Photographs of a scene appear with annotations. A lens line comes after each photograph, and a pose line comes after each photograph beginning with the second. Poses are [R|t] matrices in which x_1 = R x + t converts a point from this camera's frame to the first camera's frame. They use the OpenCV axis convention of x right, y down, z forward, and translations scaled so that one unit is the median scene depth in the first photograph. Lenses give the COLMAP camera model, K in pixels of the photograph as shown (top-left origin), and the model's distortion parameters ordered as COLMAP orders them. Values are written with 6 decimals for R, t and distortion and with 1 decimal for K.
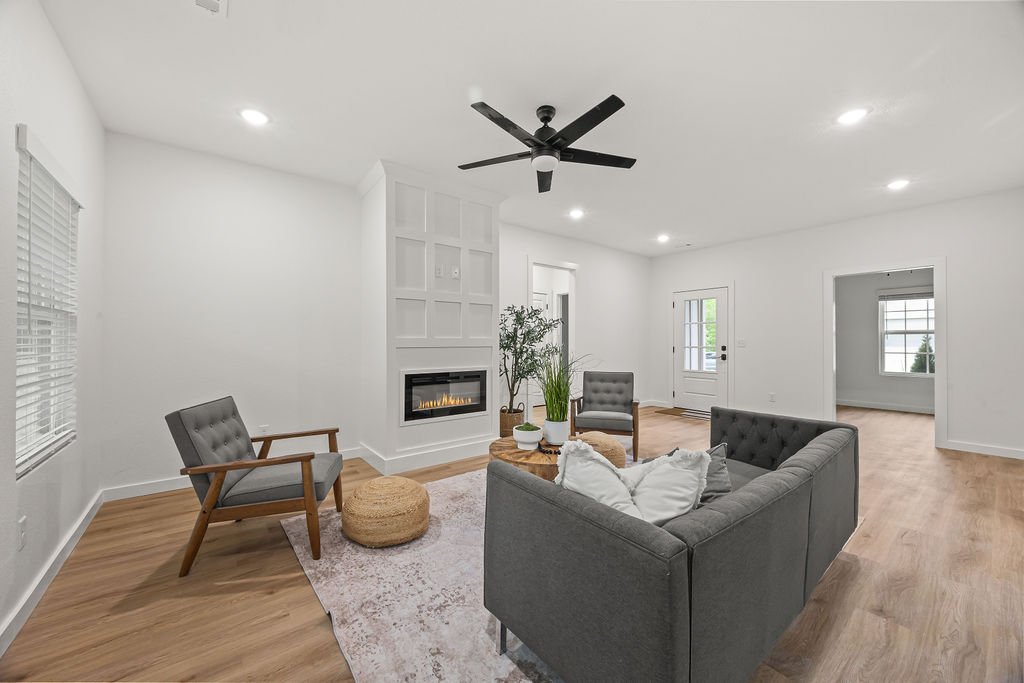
lens RADIAL K [[387.6, 0, 509.2], [0, 387.6, 338.3], [0, 0, 1]] dist [-0.000886, 0.000041]
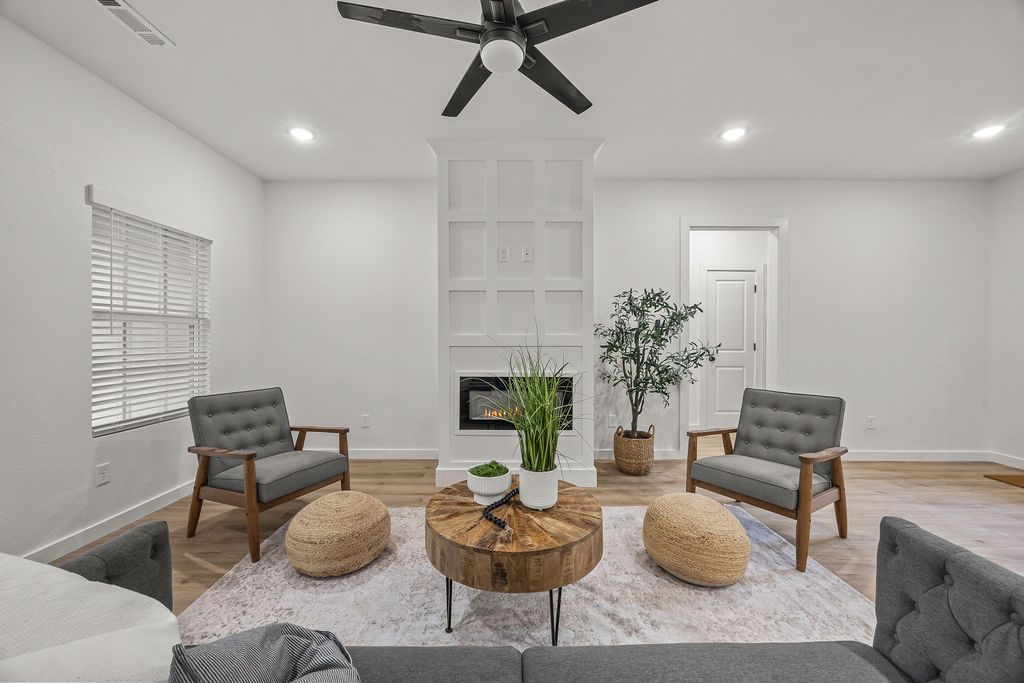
lens RADIAL K [[387.6, 0, 509.2], [0, 387.6, 338.3], [0, 0, 1]] dist [-0.000886, 0.000041]
pose [[0.784575, -0.000359, -0.620034, 0.319535], [0.004492, 0.999977, 0.005104, 0.001857], [0.620018, -0.006790, 0.784558, 0.329152]]
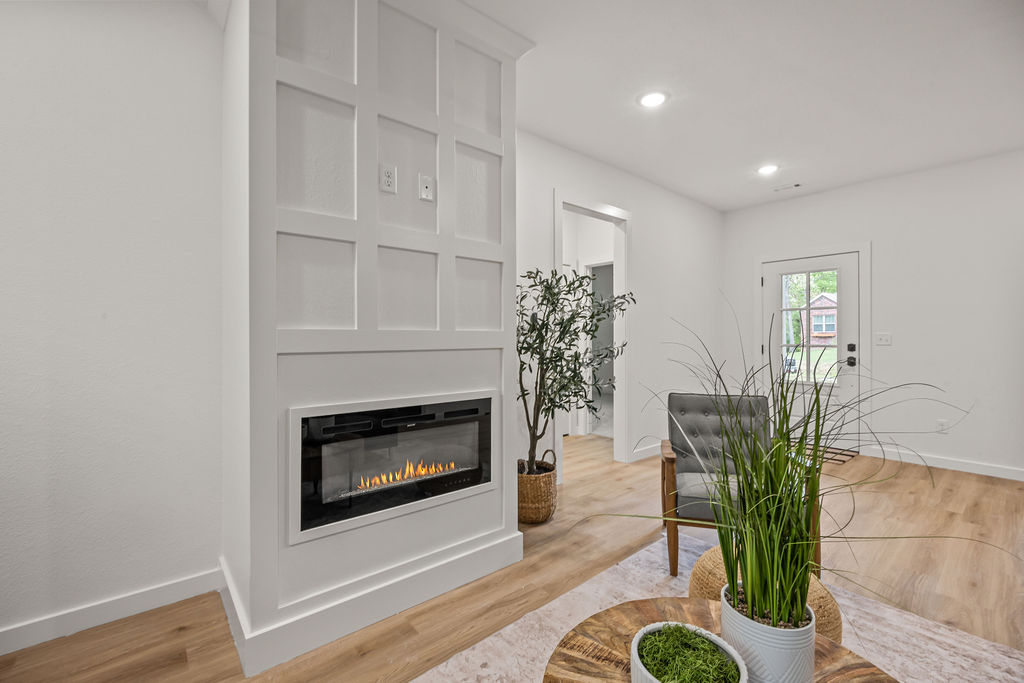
lens RADIAL K [[444.3, 0, 512.7], [0, 444.3, 337.8], [0, 0, 1]] dist [-0.004316, -0.000465]
pose [[0.999090, -0.001435, 0.042638, -0.055838], [0.001053, 0.999959, 0.008975, 0.003462], [-0.042649, -0.008922, 0.999050, 0.452065]]
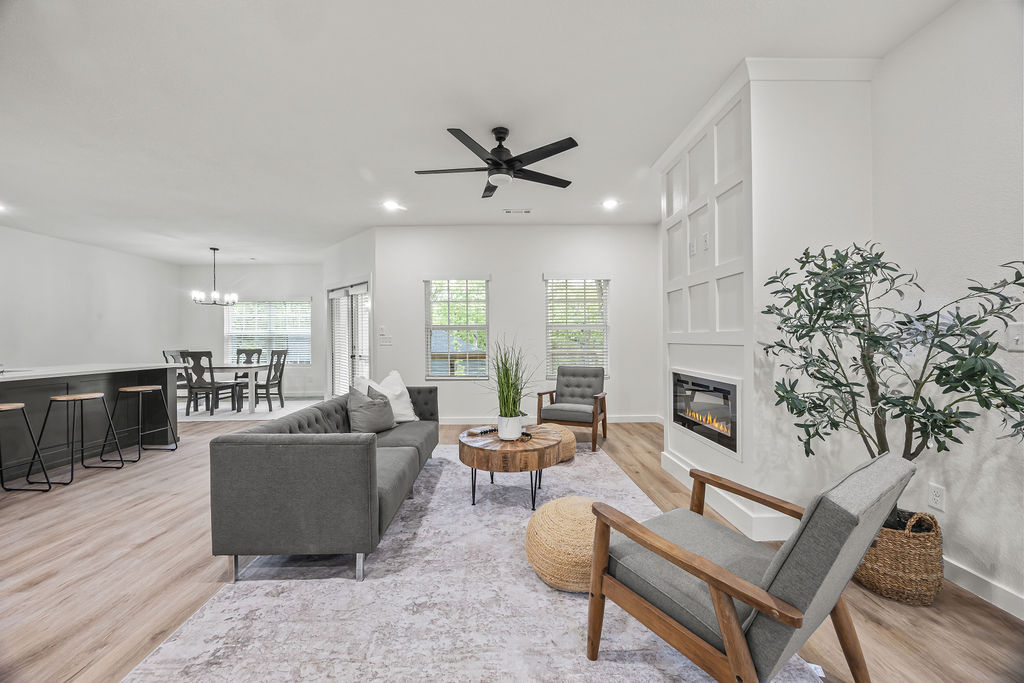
lens RADIAL K [[387.6, 0, 509.2], [0, 387.6, 338.3], [0, 0, 1]] dist [-0.000886, 0.000041]
pose [[-0.604851, 0.005711, -0.796318, 0.630179], [0.015101, 0.999877, -0.004299, 0.008227], [0.796196, -0.014625, -0.604863, 1.094618]]
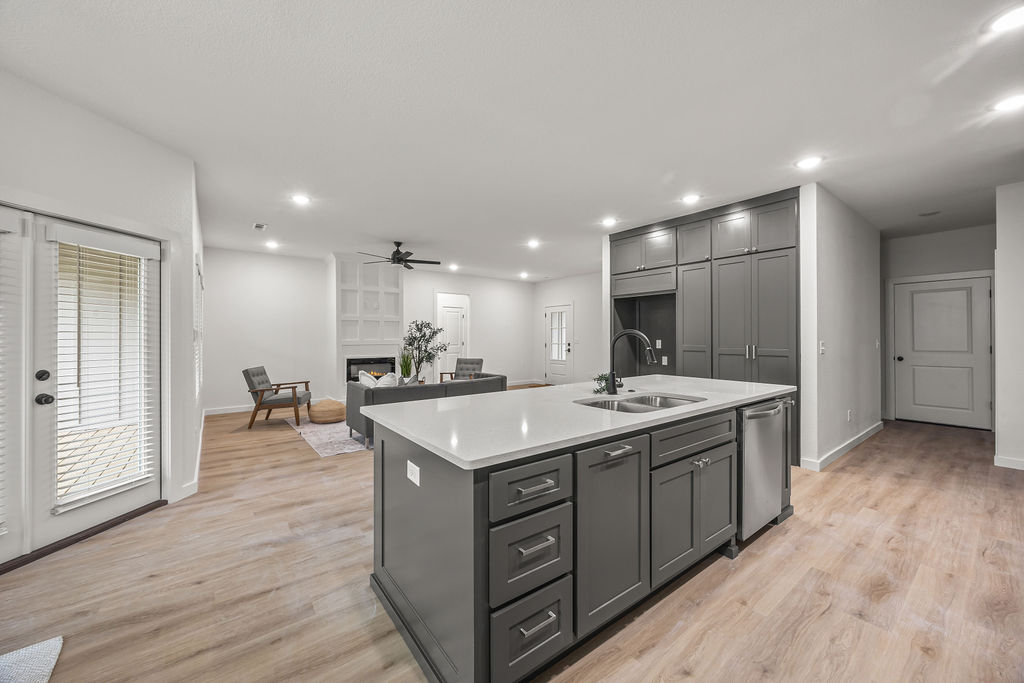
lens RADIAL K [[387.6, 0, 509.2], [0, 387.6, 338.3], [0, 0, 1]] dist [-0.000886, 0.000041]
pose [[0.999982, -0.002718, -0.005297, 0.497584], [0.002779, 0.999931, 0.011374, -0.027320], [0.005266, -0.011389, 0.999921, -0.846754]]
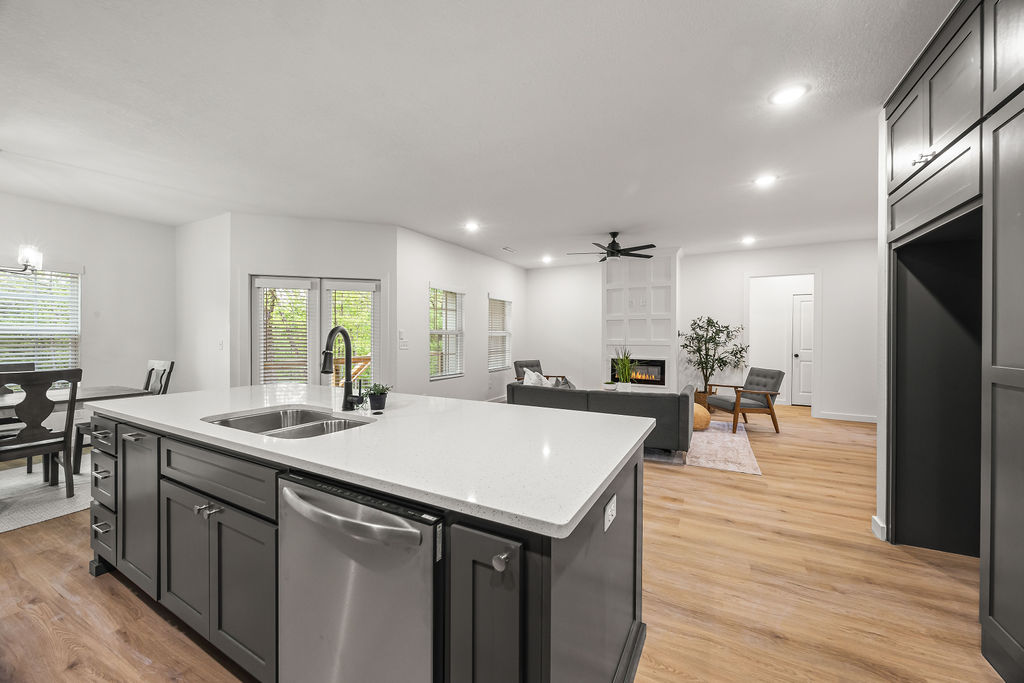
lens RADIAL K [[390.4, 0, 504.3], [0, 390.4, 344.3], [0, 0, 1]] dist [-0.000879, -0.000061]
pose [[0.395436, 0.021545, -0.918241, 1.168244], [0.005562, 0.999650, 0.025850, -0.028391], [0.918477, -0.015329, 0.395178, -0.246400]]
